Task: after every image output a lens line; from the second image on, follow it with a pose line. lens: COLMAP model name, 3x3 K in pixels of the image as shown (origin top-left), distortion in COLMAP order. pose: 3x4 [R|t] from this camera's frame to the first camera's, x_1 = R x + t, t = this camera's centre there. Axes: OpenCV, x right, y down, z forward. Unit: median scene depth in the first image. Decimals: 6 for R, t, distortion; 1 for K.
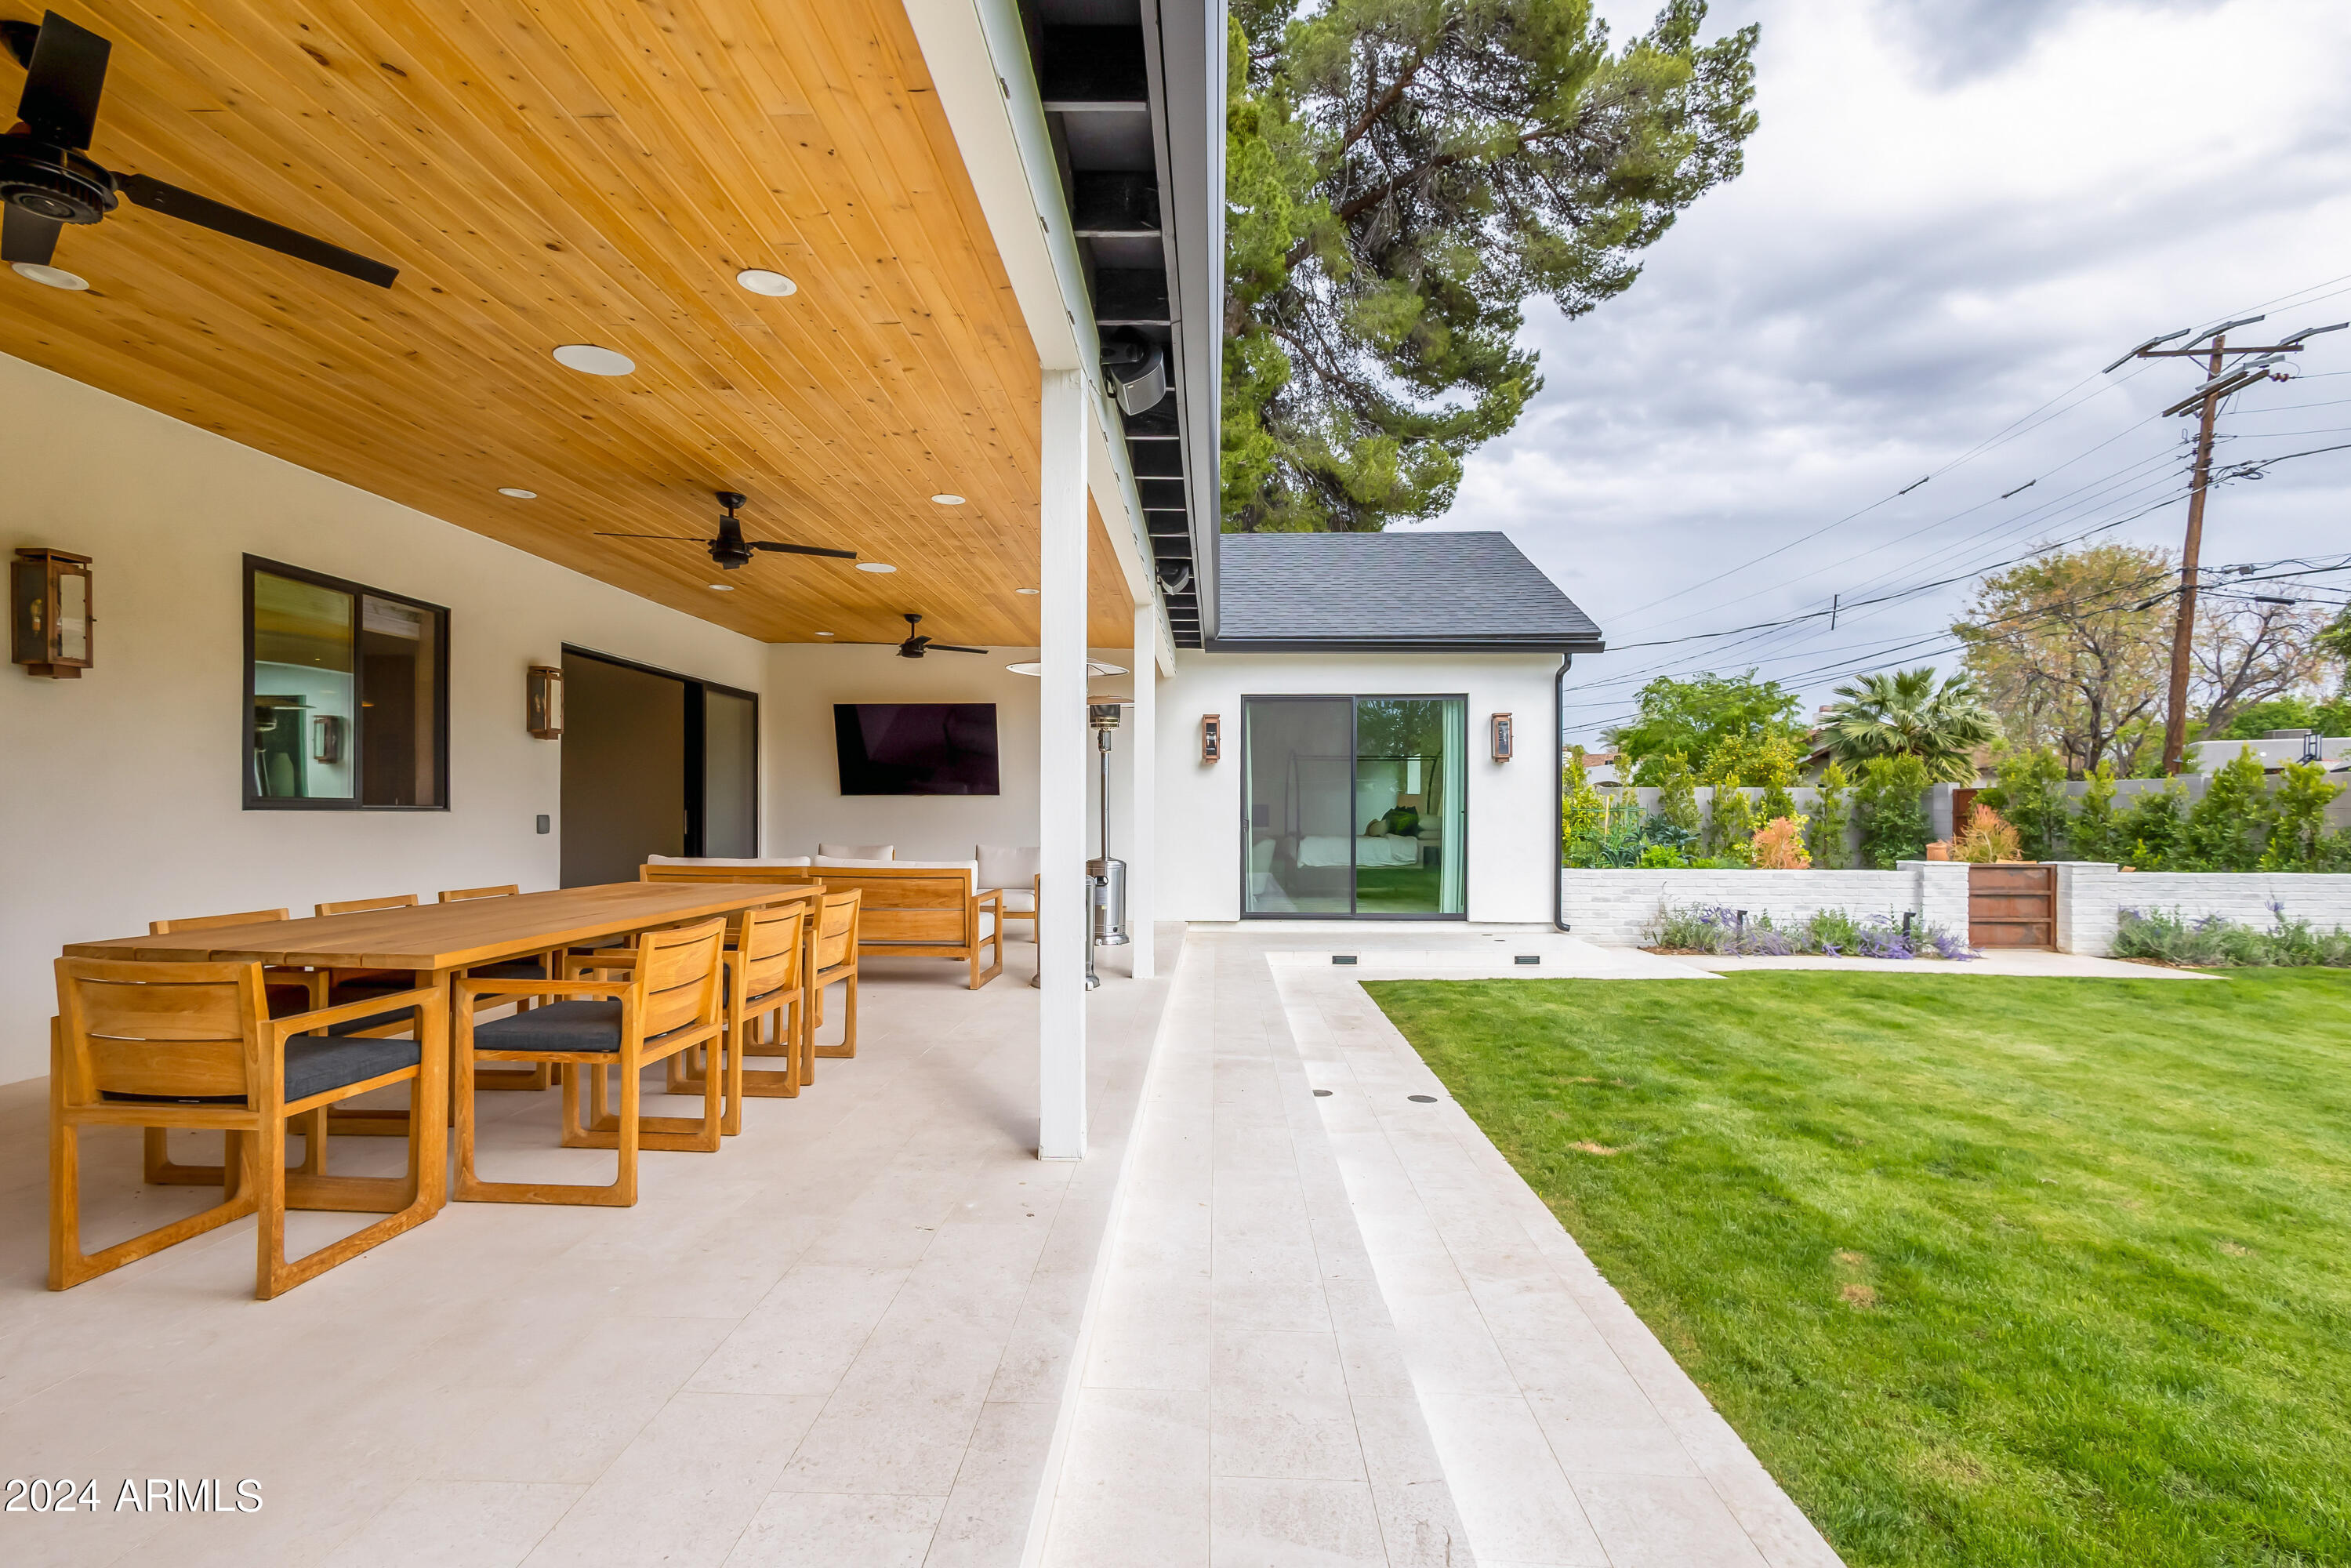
lens RADIAL K [[1121.0, 0, 1170.5], [0, 1121.0, 812.3], [0, 0, 1]] dist [0.008123, 0.000359]
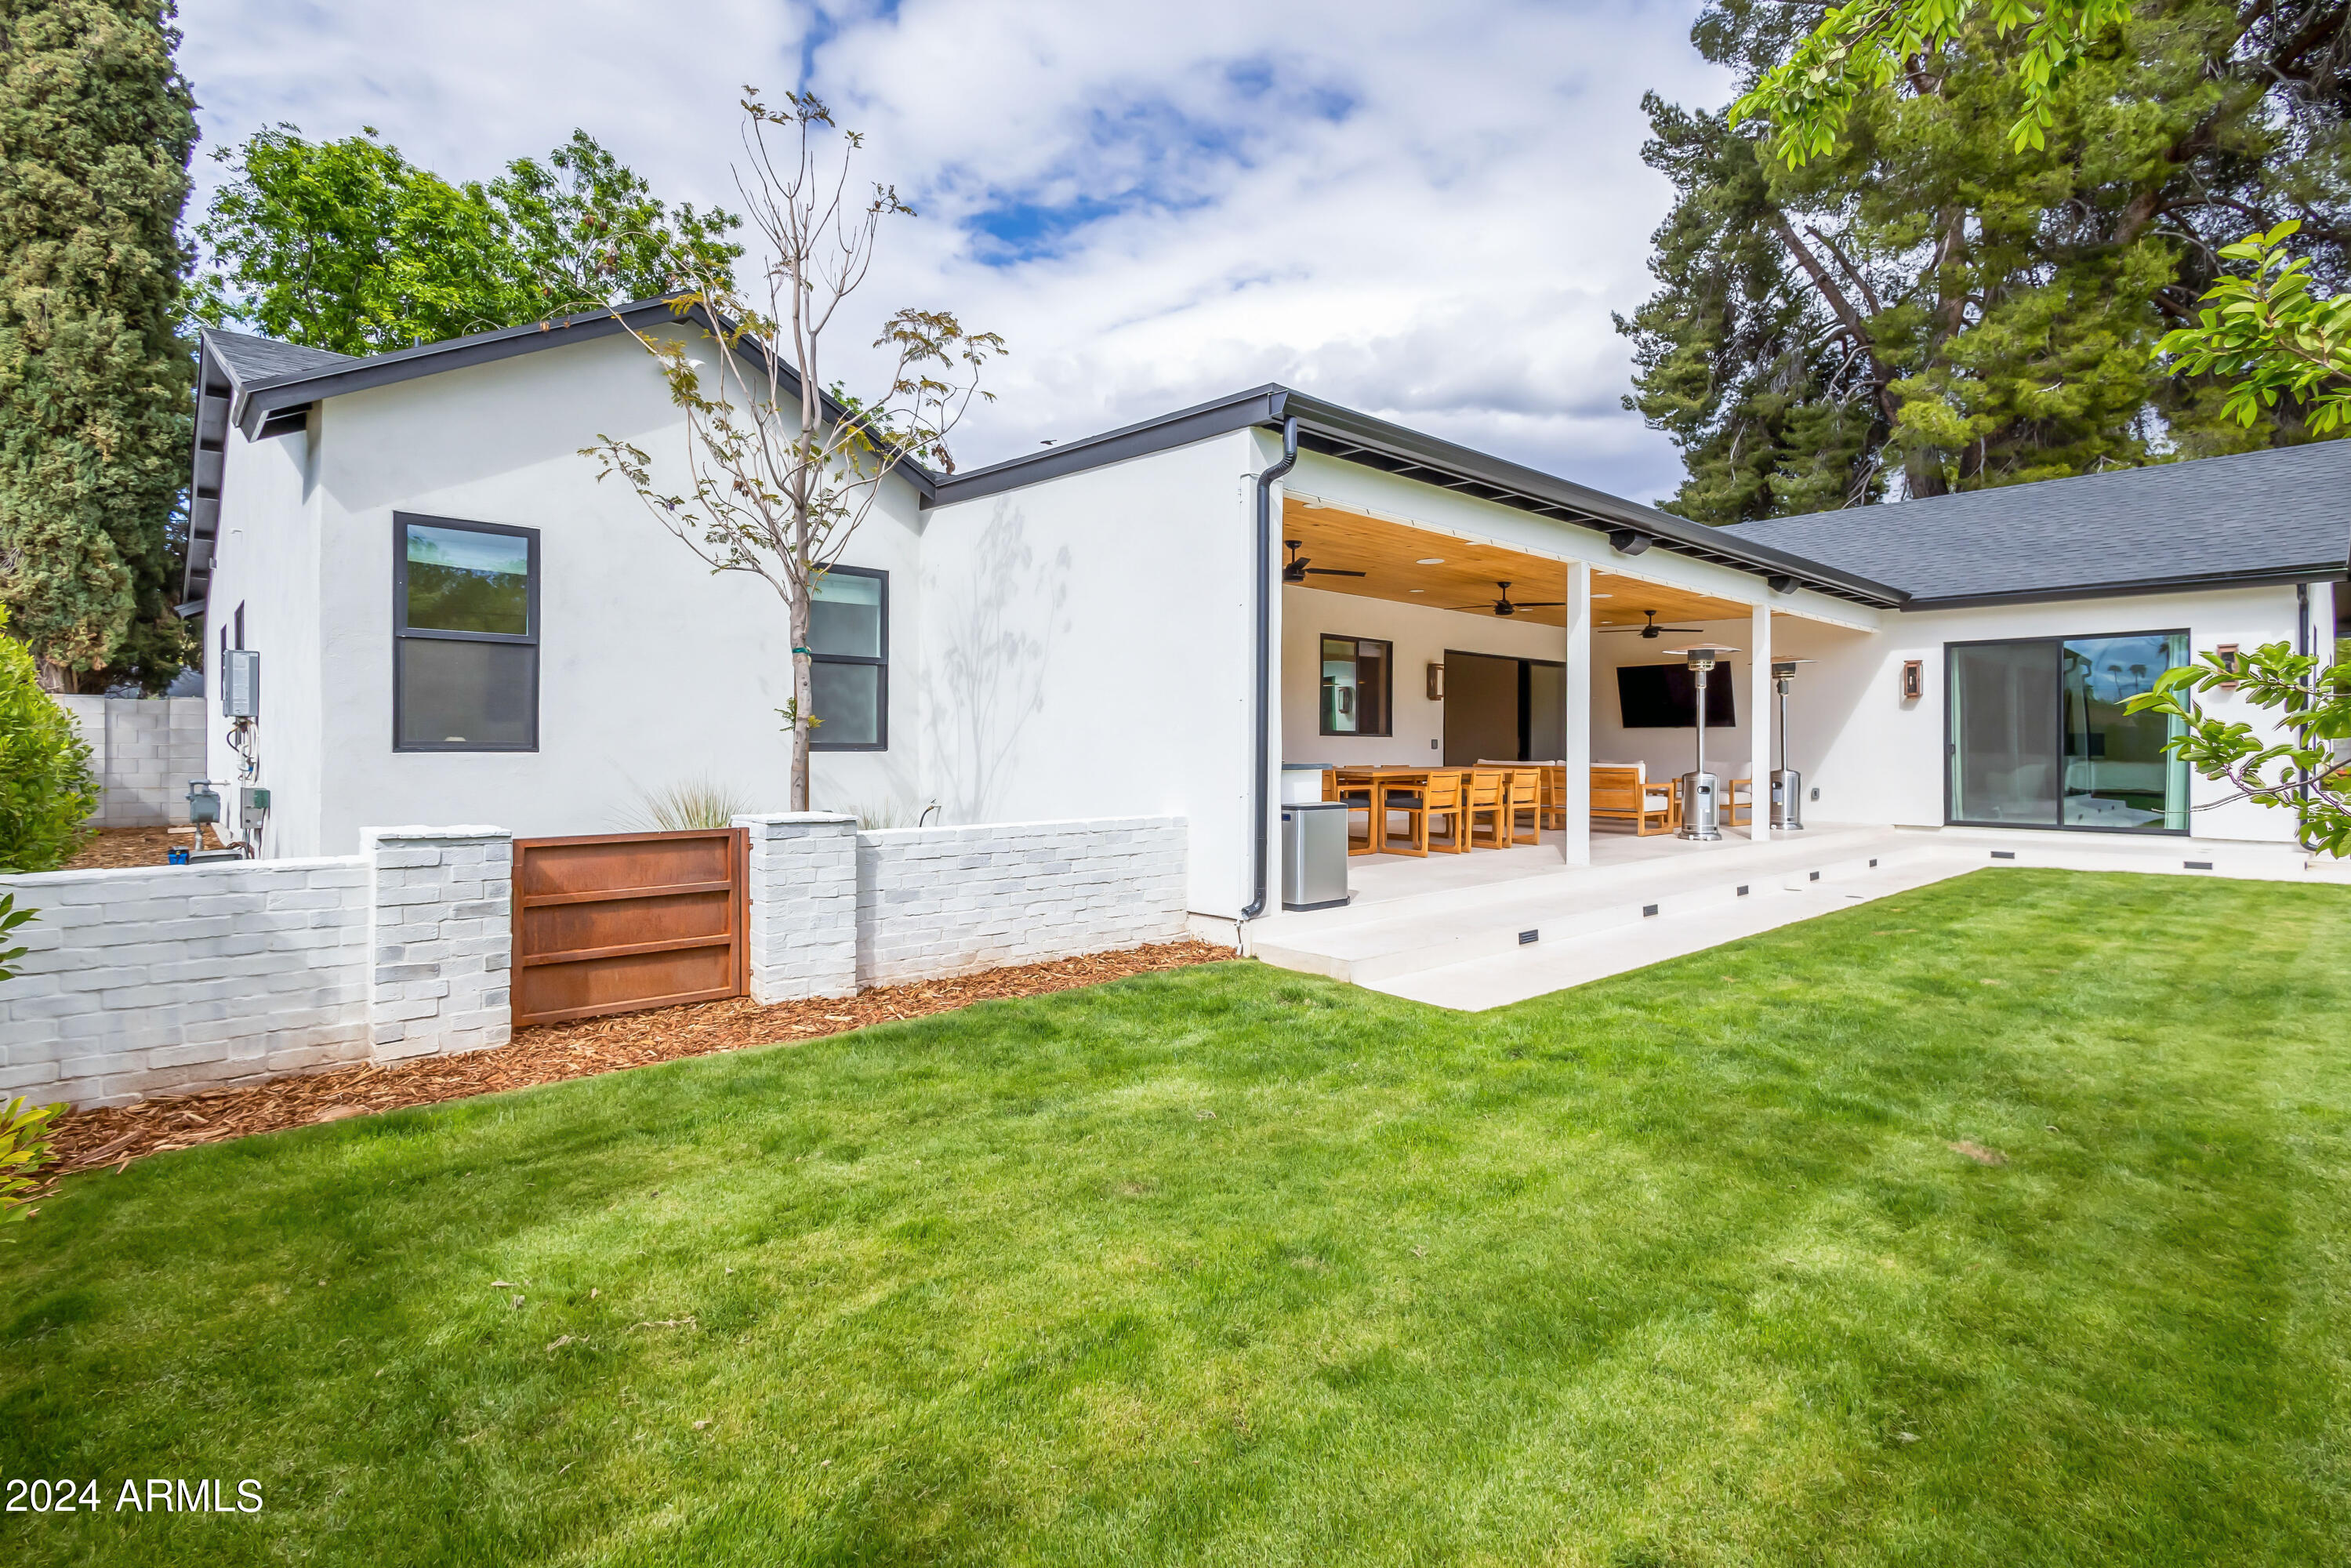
lens RADIAL K [[1107.6, 0, 1178.4], [0, 1107.6, 749.6], [0, 0, 1]] dist [0.010381, -0.000305]
pose [[0.705521, 0.004137, -0.708677, 0.405550], [-0.002328, 0.999991, 0.003520, 0.012254], [0.708685, -0.000834, 0.705525, -0.555313]]
